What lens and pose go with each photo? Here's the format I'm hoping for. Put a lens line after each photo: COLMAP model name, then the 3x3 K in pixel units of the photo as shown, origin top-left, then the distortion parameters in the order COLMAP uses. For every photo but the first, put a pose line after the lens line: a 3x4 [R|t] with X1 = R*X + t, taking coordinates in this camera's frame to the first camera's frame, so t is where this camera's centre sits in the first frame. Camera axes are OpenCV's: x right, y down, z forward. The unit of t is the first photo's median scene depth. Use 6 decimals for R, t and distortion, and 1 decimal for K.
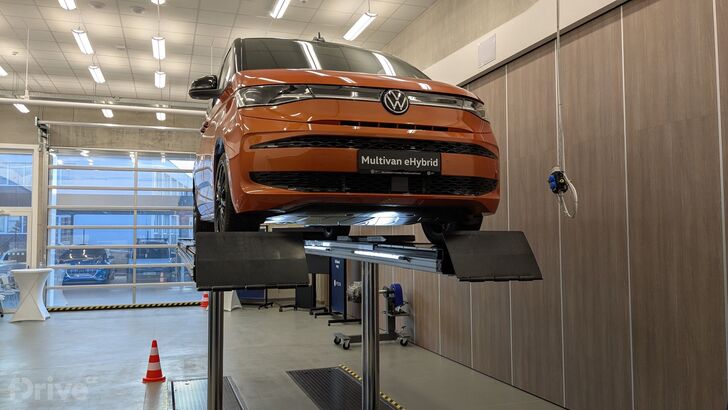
lens RADIAL K [[580.9, 0, 364.0], [0, 580.9, 205.0], [0, 0, 1]] dist [0.052007, -0.110055]
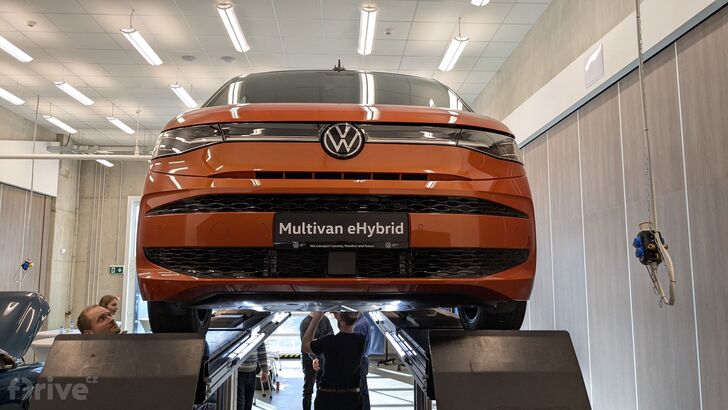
lens RADIAL K [[587.2, 0, 359.3], [0, 587.2, 199.0], [0, 0, 1]] dist [0.050784, -0.111296]
pose [[0.960548, -0.027468, -0.276754, 0.207681], [0.005642, 0.996830, -0.079357, -0.042723], [0.278057, 0.074665, 0.957658, 0.277255]]
